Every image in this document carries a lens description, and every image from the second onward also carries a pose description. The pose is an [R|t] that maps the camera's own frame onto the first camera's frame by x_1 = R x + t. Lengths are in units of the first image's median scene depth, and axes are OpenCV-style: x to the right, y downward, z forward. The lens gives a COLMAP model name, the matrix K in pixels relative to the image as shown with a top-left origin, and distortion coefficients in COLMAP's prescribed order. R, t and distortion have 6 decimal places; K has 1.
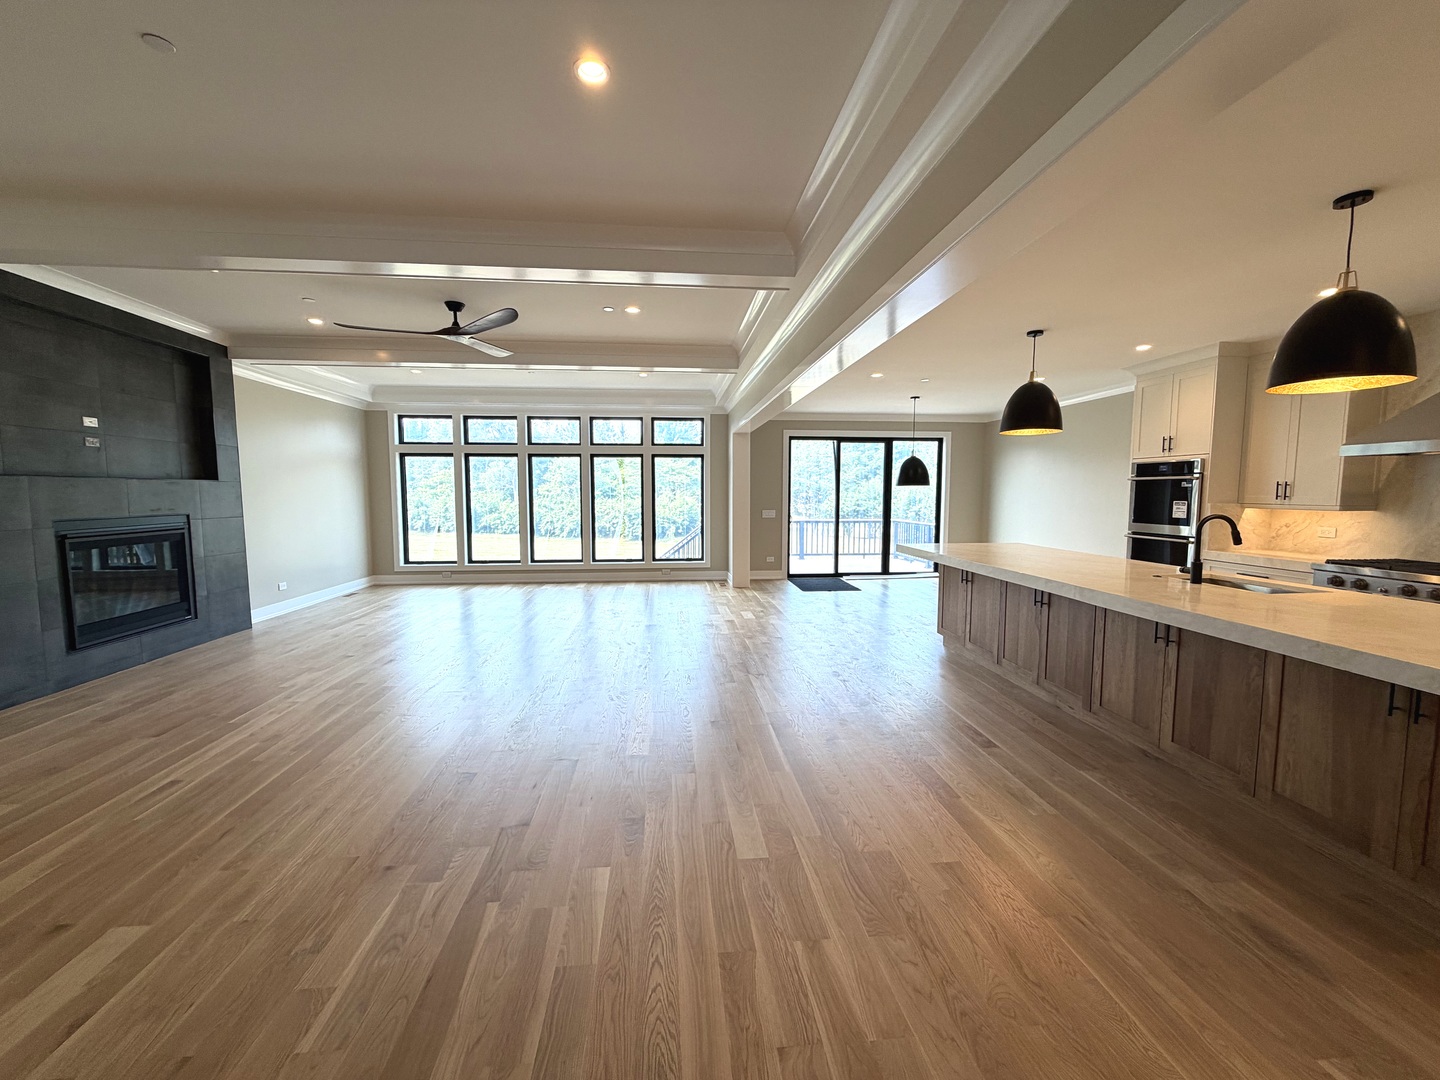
lens RADIAL K [[575.0, 0, 713.1], [0, 575.0, 538.8], [0, 0, 1]] dist [-0.000258, 0.000575]
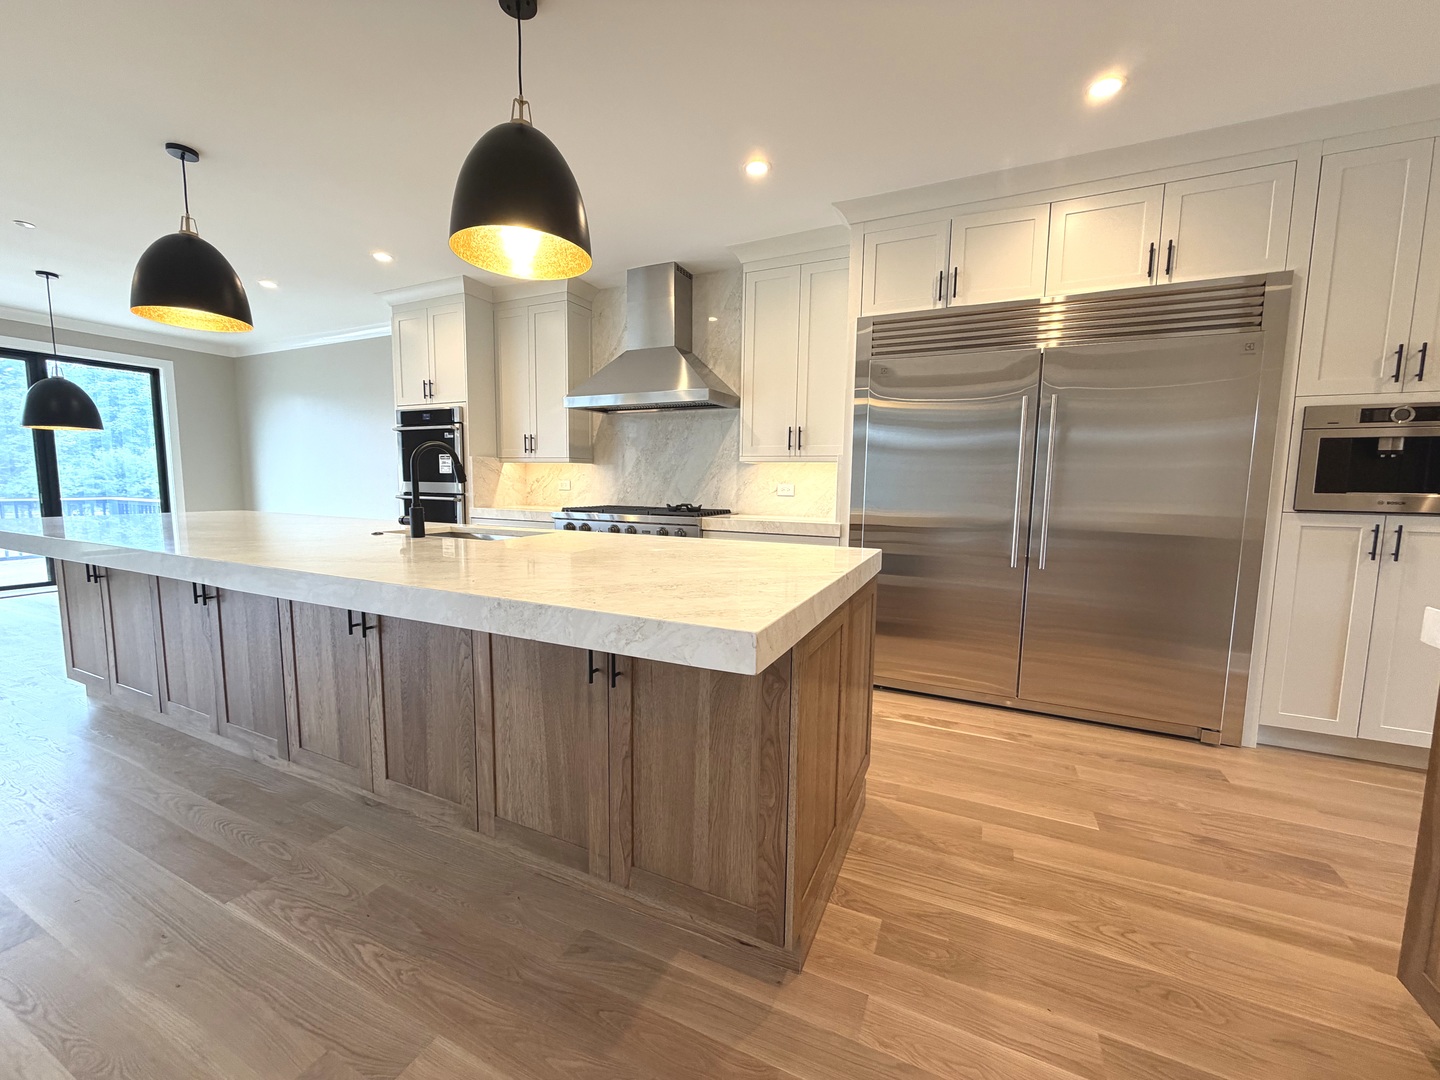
lens RADIAL K [[575.0, 0, 715.8], [0, 575.0, 539.7], [0, 0, 1]] dist [-0.000258, 0.000575]
pose [[0.506766, -0.082058, 0.858169, 0.266450], [0.058866, 0.996430, 0.060517, 0.038543], [-0.860071, 0.019848, 0.509788, 0.202232]]
